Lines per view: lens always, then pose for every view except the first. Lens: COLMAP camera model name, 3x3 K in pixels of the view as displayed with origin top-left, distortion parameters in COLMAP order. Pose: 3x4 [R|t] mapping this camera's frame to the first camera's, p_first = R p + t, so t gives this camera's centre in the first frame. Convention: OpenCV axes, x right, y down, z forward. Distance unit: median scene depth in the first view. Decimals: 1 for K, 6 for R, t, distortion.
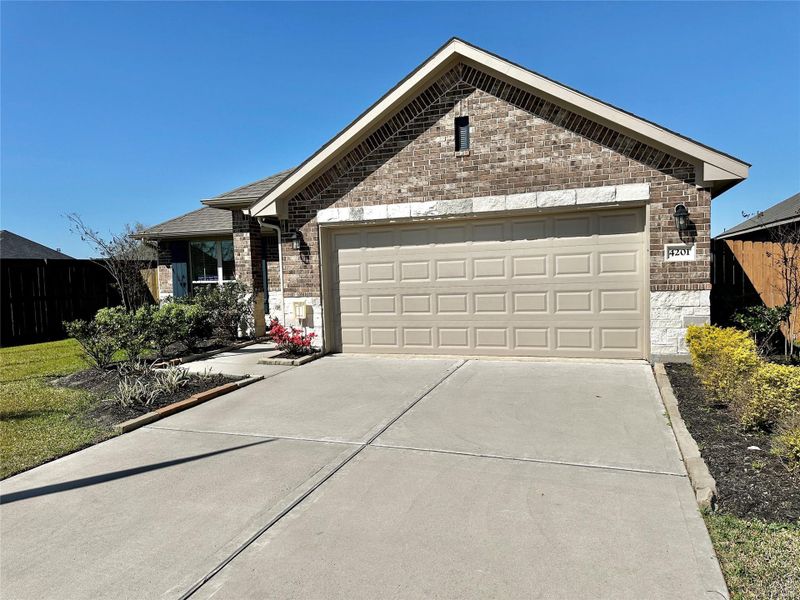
lens RADIAL K [[569.3, 0, 399.7], [0, 569.3, 302.2], [0, 0, 1]] dist [0.068992, 0.000039]
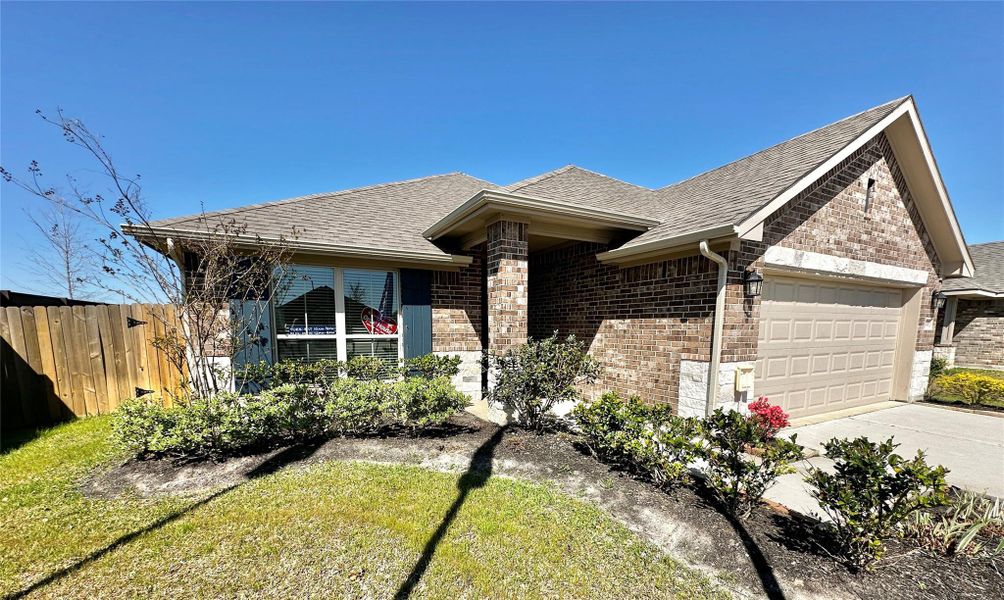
lens RADIAL K [[398.4, 0, 510.2], [0, 398.4, 373.6], [0, 0, 1]] dist [-0.002350, -0.000154]
pose [[0.670735, -0.054707, 0.739676, -0.755998], [0.015212, 0.998081, 0.060025, -0.028893], [-0.741541, -0.029009, 0.670280, 0.877993]]
